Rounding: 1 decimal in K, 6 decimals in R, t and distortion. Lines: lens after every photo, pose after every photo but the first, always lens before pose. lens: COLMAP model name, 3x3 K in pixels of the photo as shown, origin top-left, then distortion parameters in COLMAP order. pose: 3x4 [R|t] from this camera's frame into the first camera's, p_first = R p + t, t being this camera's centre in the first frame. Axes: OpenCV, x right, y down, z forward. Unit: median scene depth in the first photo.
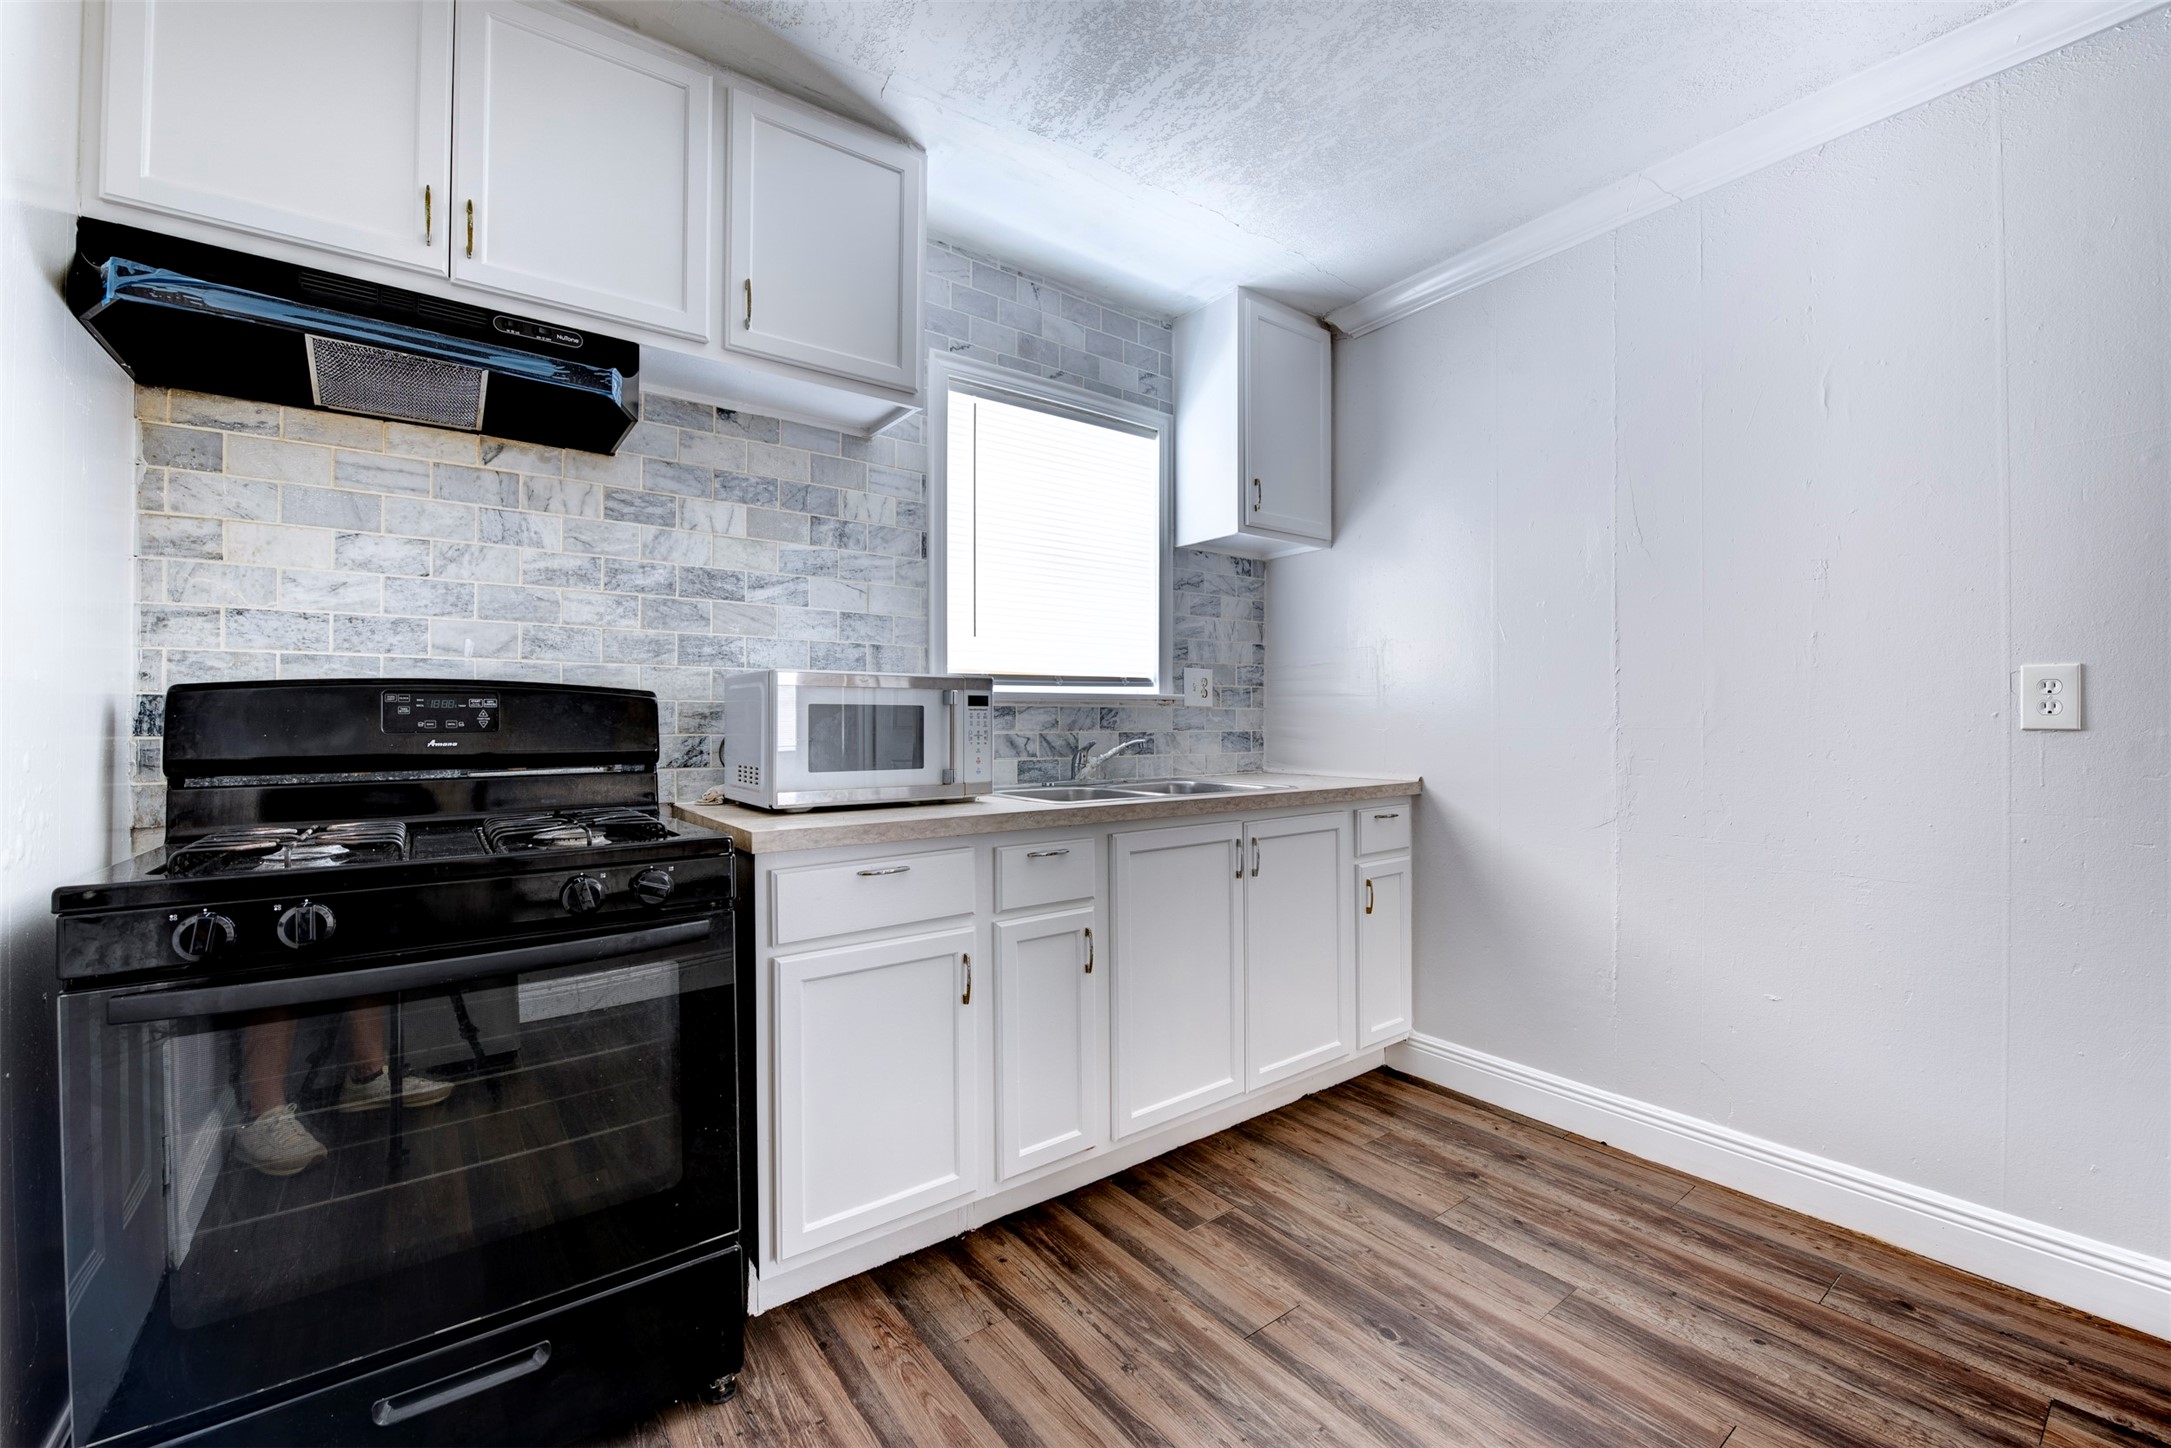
lens RADIAL K [[867.0, 0, 1082.2], [0, 867.0, 720.5], [0, 0, 1]] dist [-0.015233, -0.002755]
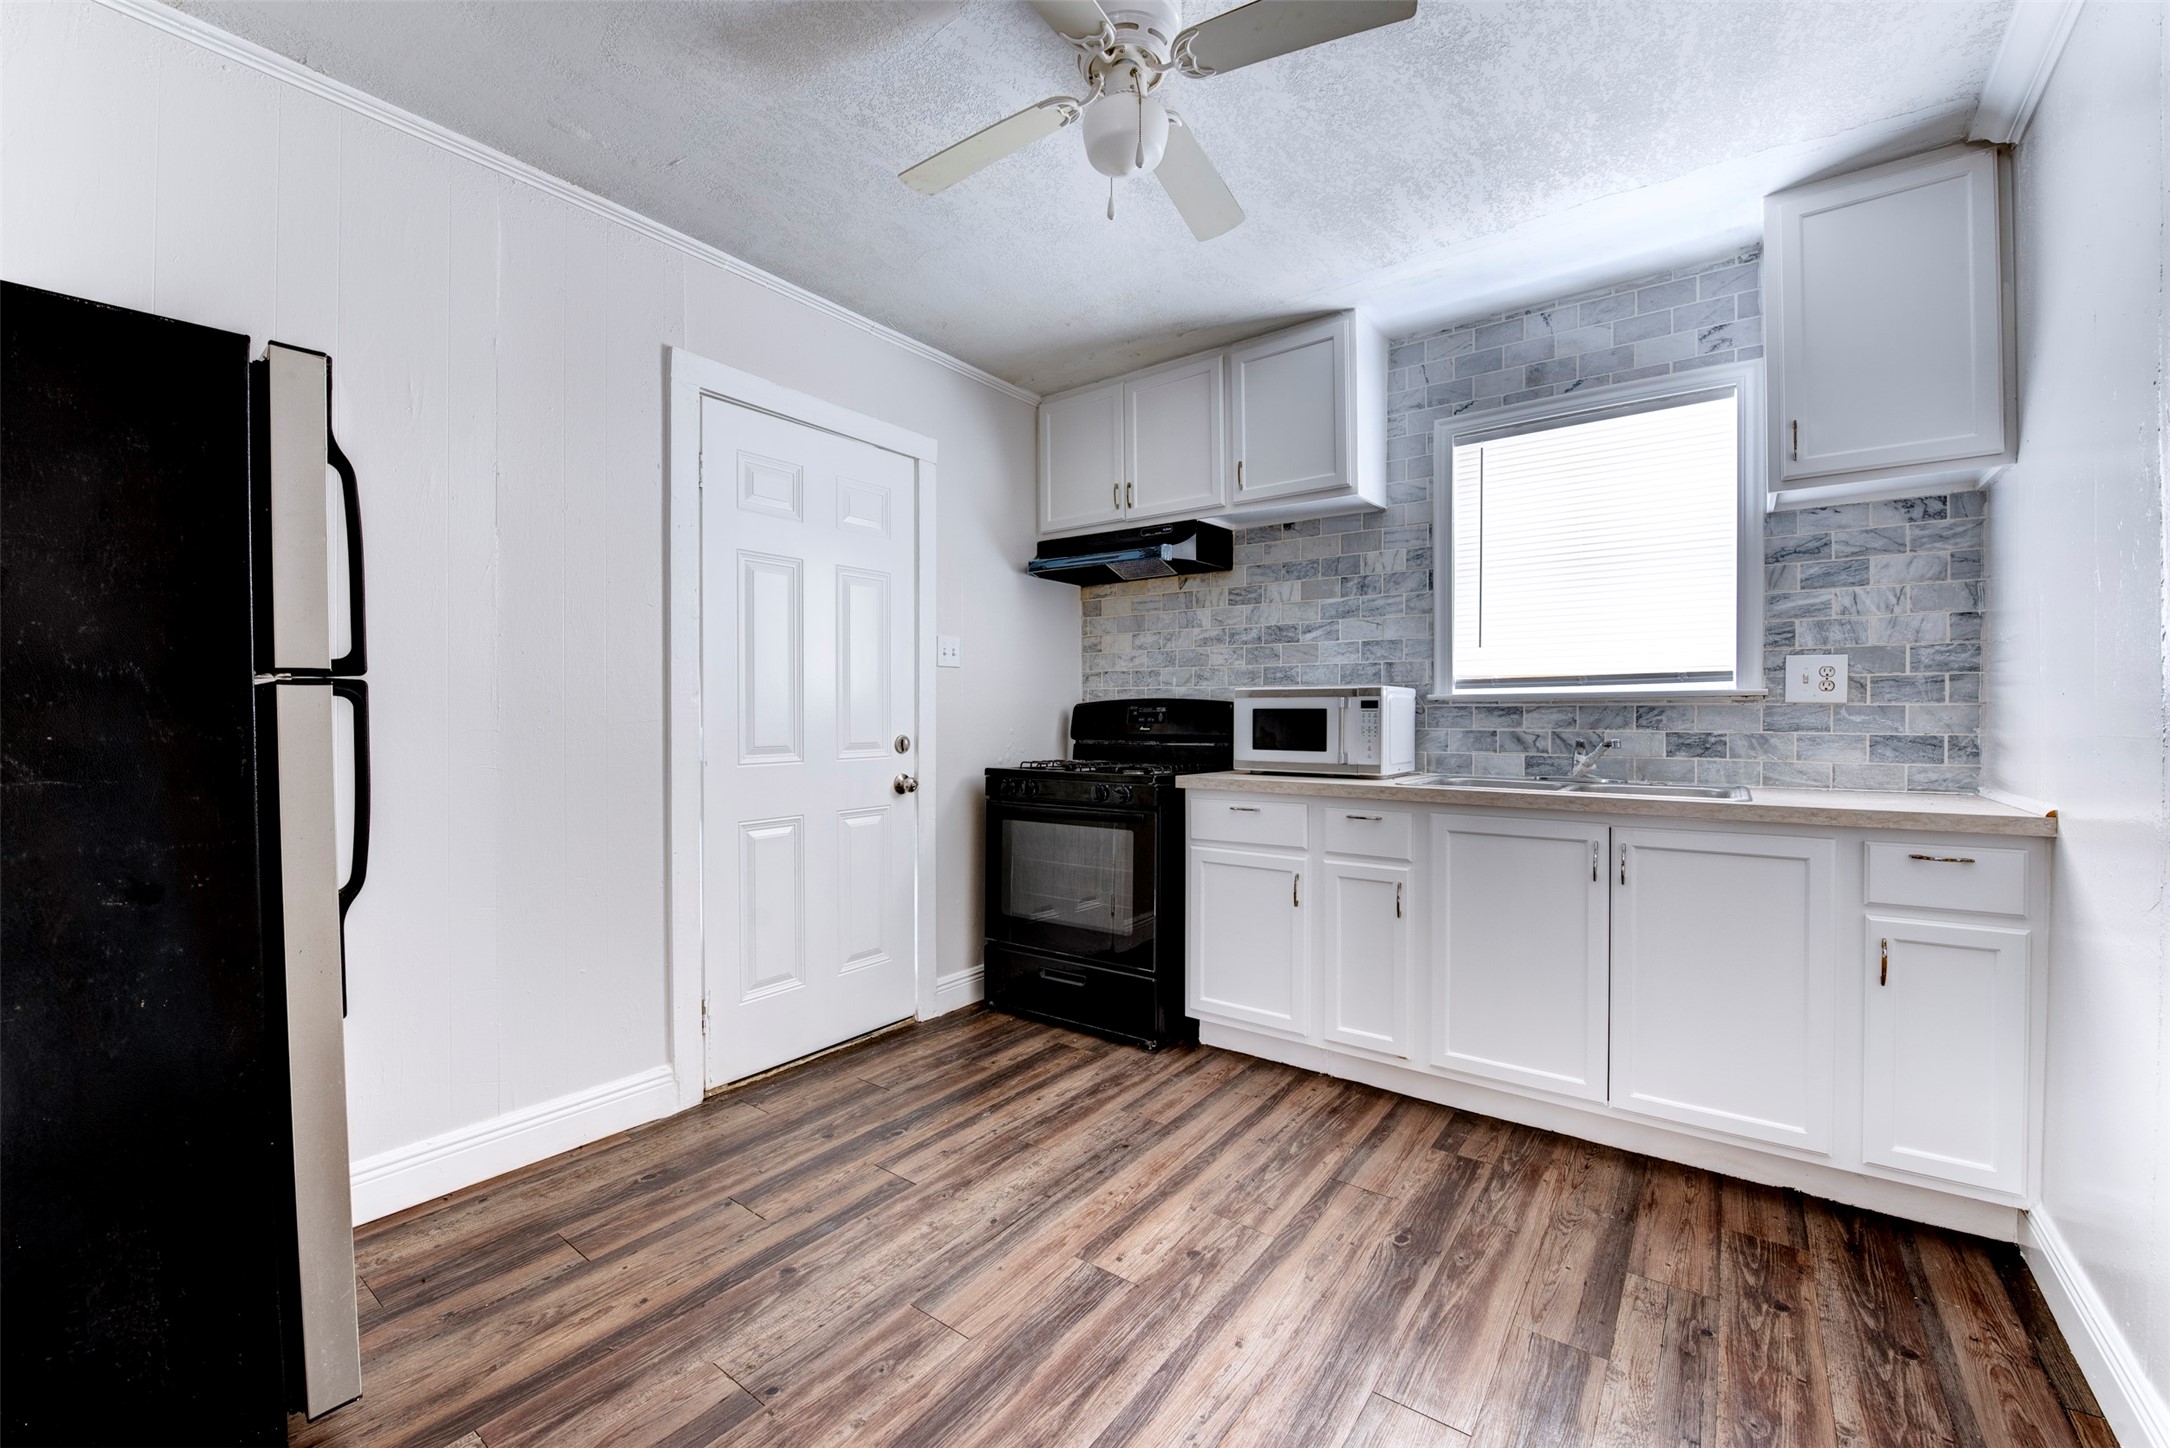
lens RADIAL K [[866.6, 0, 1079.7], [0, 866.6, 721.0], [0, 0, 1]] dist [-0.015233, -0.002755]
pose [[0.282960, 0.006447, -0.959110, 1.016574], [-0.001082, 0.999979, 0.006402, -0.004849], [0.959131, -0.000774, 0.282961, 0.177905]]
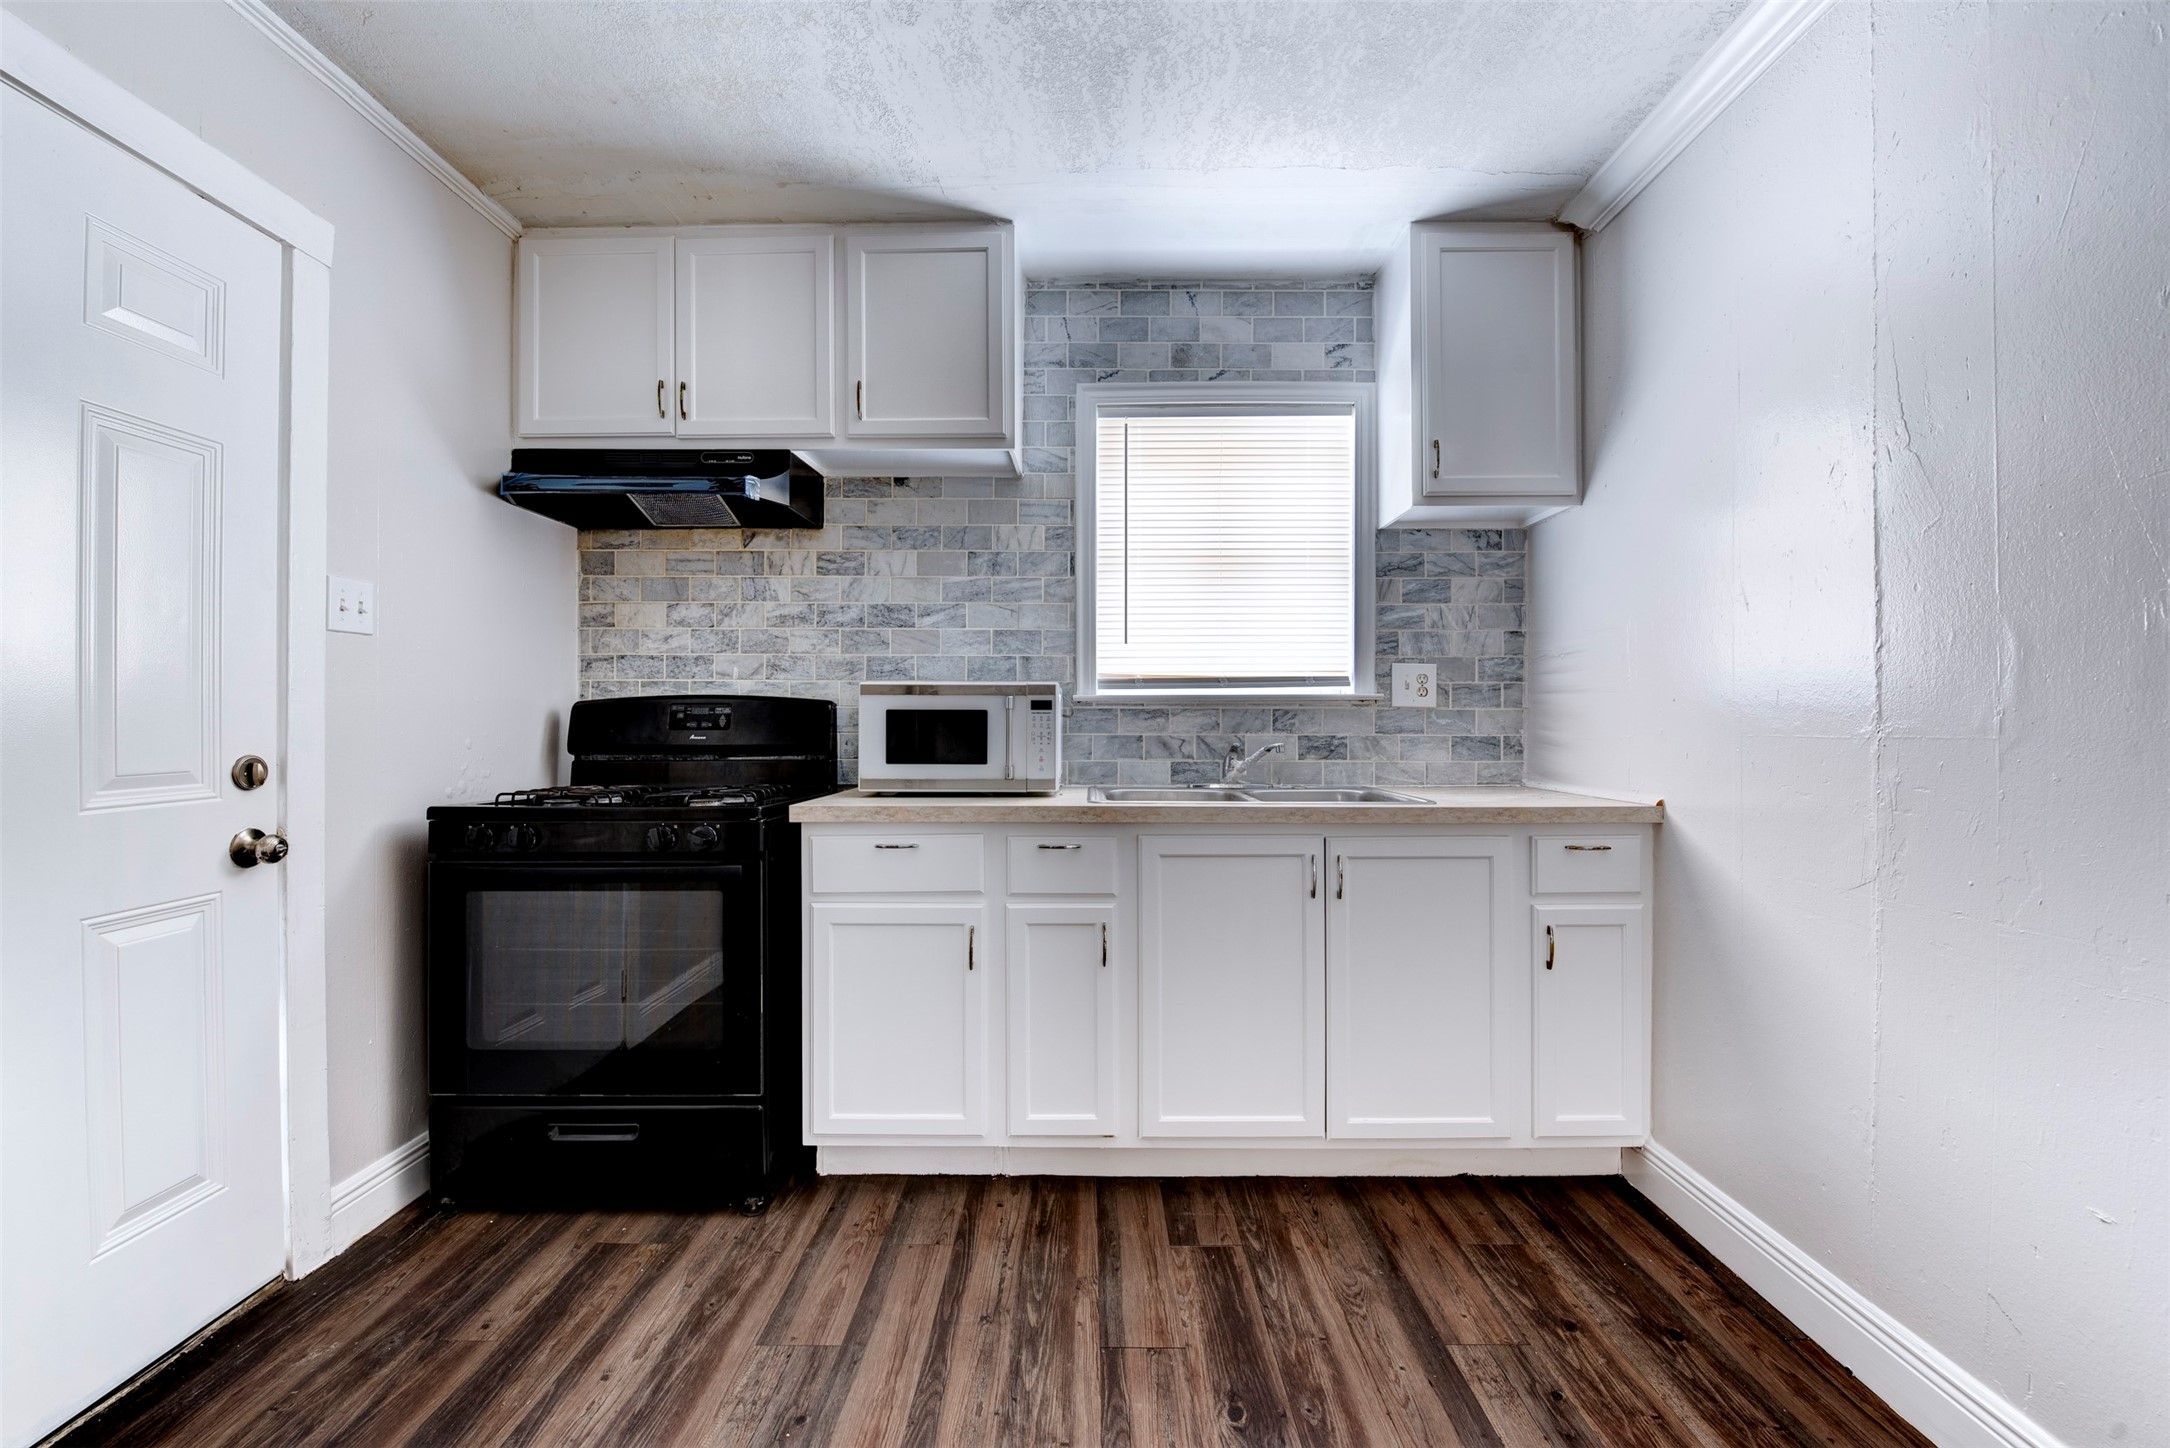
lens RADIAL K [[866.6, 0, 1082.1], [0, 866.6, 721.1], [0, 0, 1]] dist [-0.015233, -0.002755]
pose [[0.798803, 0.001395, -0.601591, 0.568824], [-0.001103, 0.999999, 0.000855, -0.003222], [0.601591, -0.000019, 0.798804, 0.144178]]
